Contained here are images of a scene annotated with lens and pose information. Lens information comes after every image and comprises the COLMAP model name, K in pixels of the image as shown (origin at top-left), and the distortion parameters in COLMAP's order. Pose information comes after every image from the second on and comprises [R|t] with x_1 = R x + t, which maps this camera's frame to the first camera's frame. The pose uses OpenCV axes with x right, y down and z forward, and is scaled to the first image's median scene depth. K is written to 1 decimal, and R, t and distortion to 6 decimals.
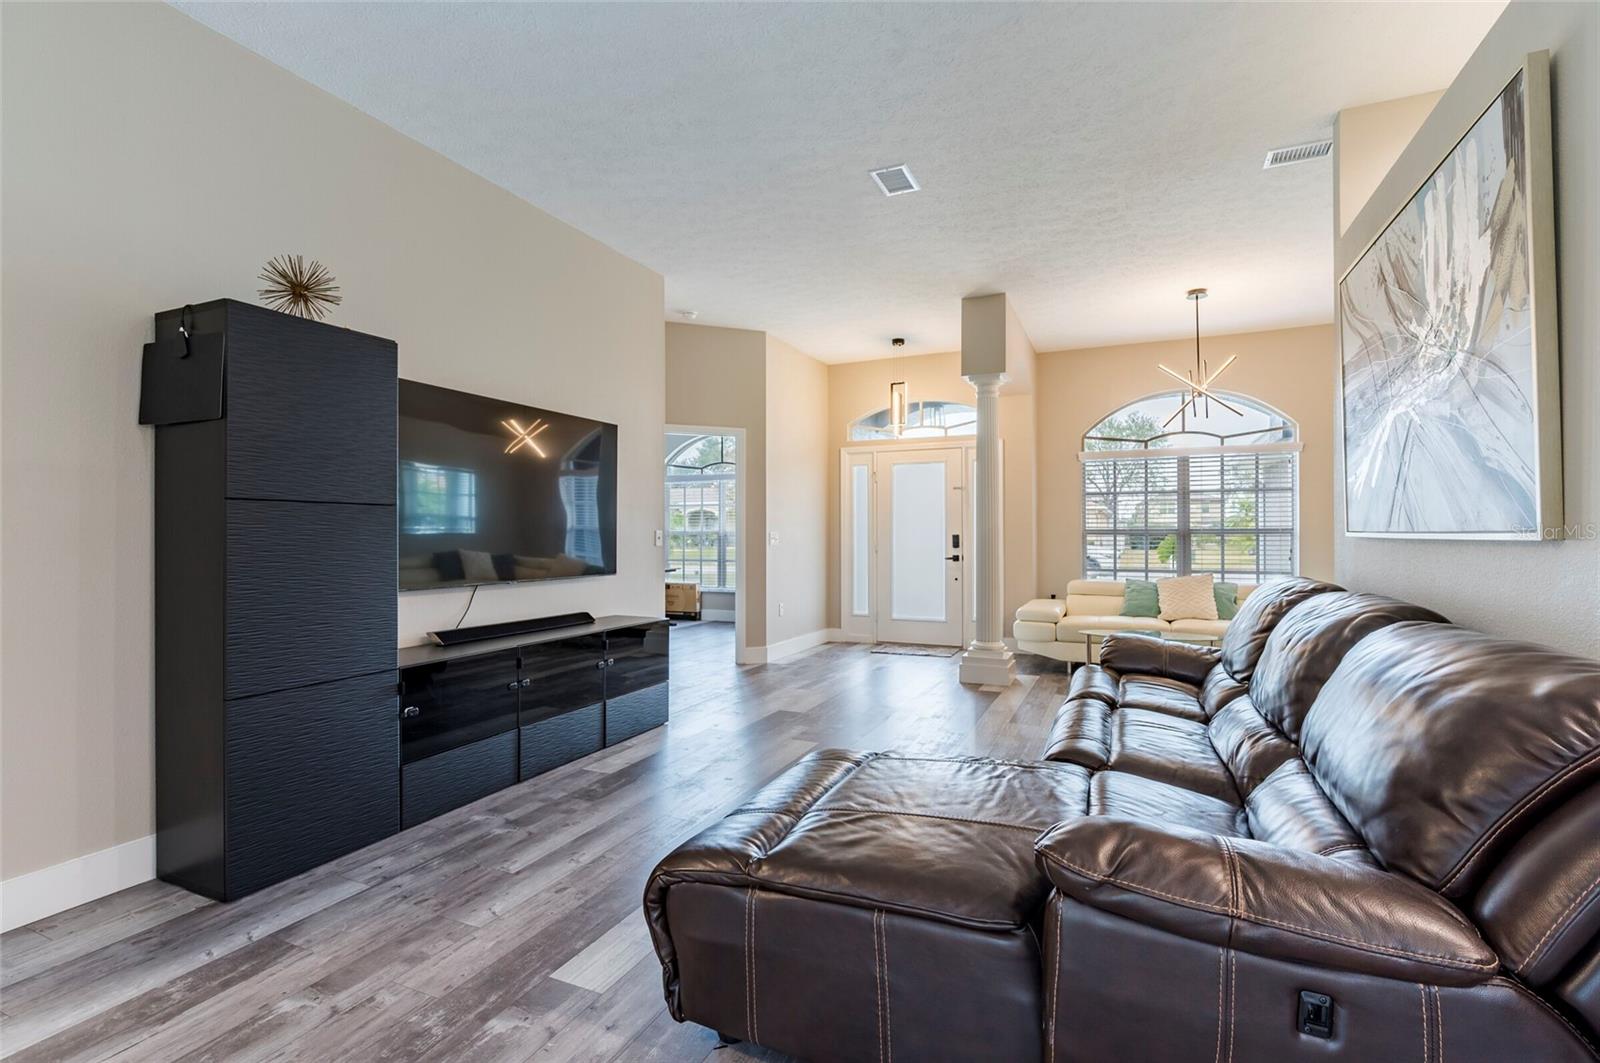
lens RADIAL K [[739.4, 0, 806.9], [0, 739.4, 535.2], [0, 0, 1]] dist [-0.000034, 0.000111]
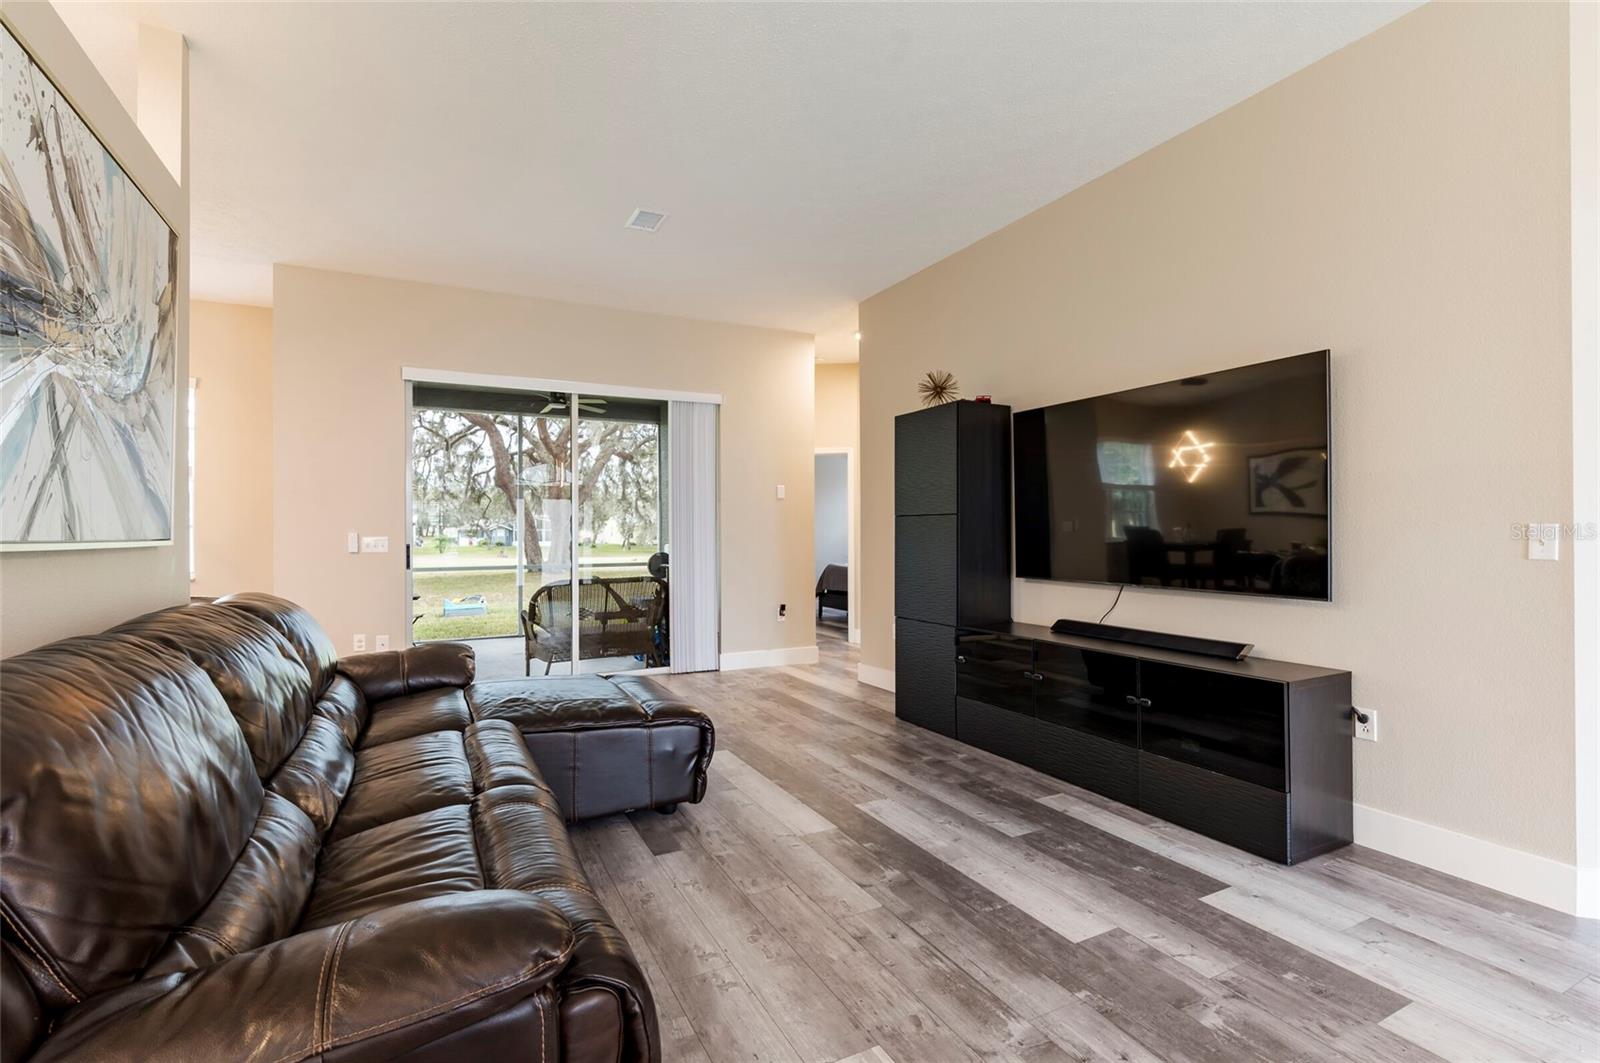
lens RADIAL K [[739.4, 0, 806.9], [0, 739.4, 535.2], [0, 0, 1]] dist [-0.000034, 0.000111]
pose [[-0.623630, 0.007080, -0.781687, 0.718712], [0.003423, 0.999974, 0.006326, -0.009097], [0.781712, 0.001269, -0.623638, 1.580357]]
